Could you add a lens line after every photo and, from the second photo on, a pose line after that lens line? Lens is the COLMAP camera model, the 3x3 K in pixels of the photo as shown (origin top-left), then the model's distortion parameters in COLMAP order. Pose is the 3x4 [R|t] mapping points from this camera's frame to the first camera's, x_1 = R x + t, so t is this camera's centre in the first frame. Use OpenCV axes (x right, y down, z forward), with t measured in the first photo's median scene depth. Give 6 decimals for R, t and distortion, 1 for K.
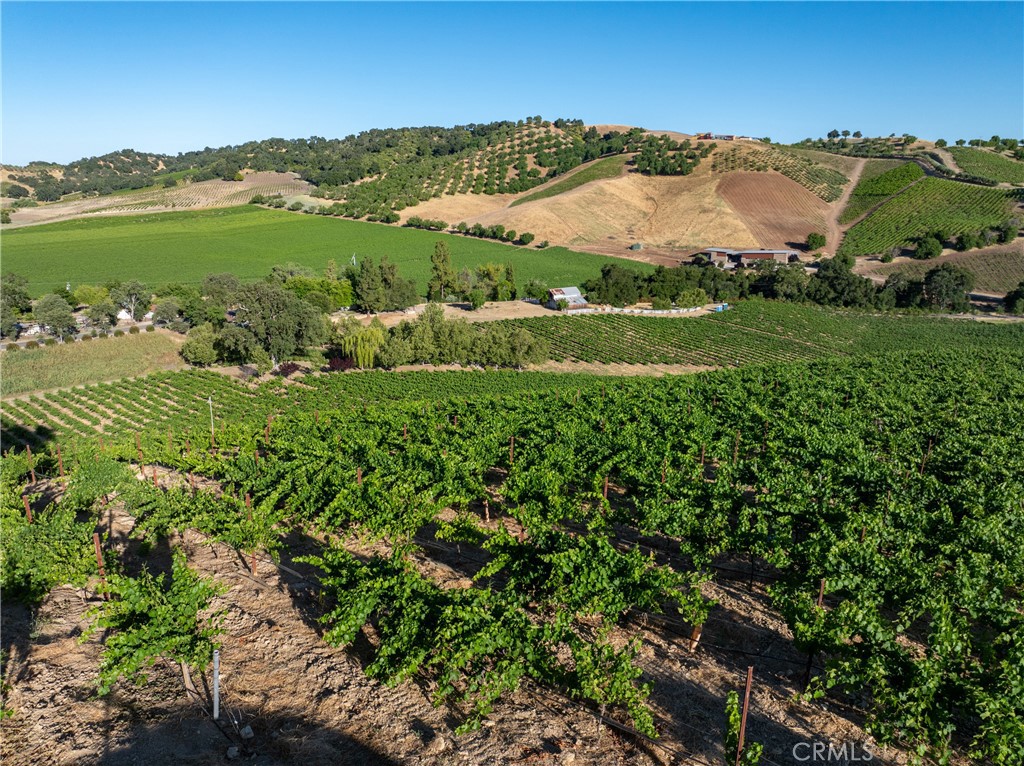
lens RADIAL K [[713.9, 0, 512.7], [0, 713.9, 382.4], [0, 0, 1]] dist [-0.036247, 0.001553]
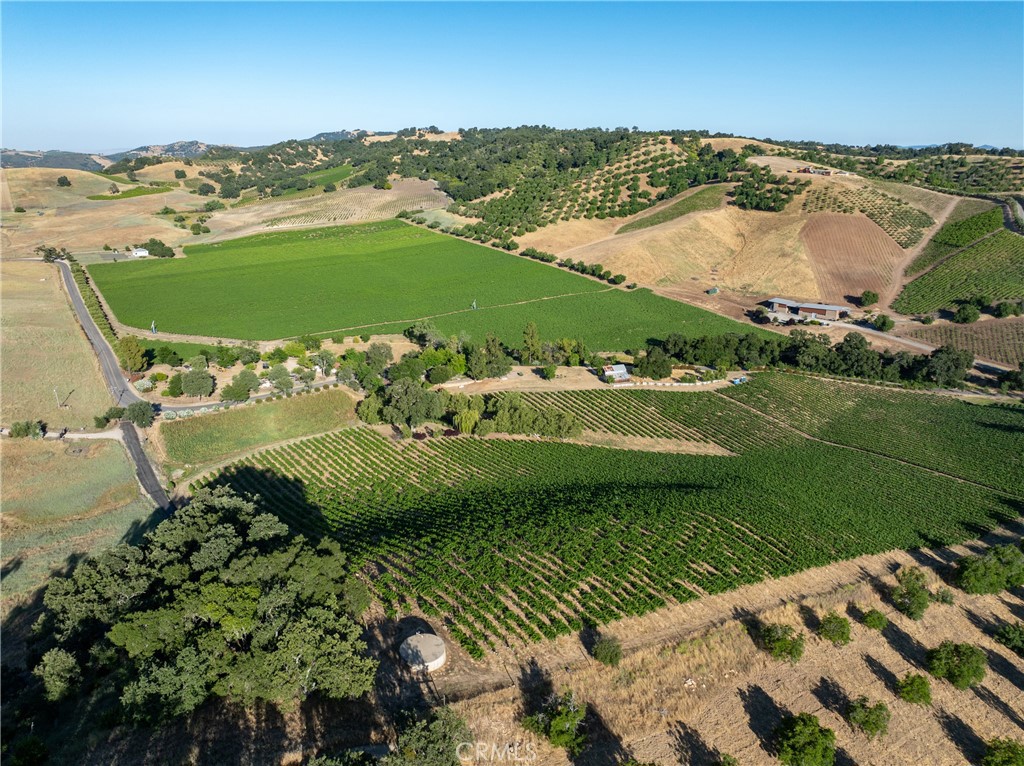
lens RADIAL K [[713.9, 0, 512.1], [0, 713.9, 383.8], [0, 0, 1]] dist [-0.036247, 0.001553]
pose [[0.982444, 0.063183, -0.175535, 0.047146], [-0.054063, 0.996951, 0.056263, -0.063203], [0.178555, -0.045785, 0.982864, -0.155546]]
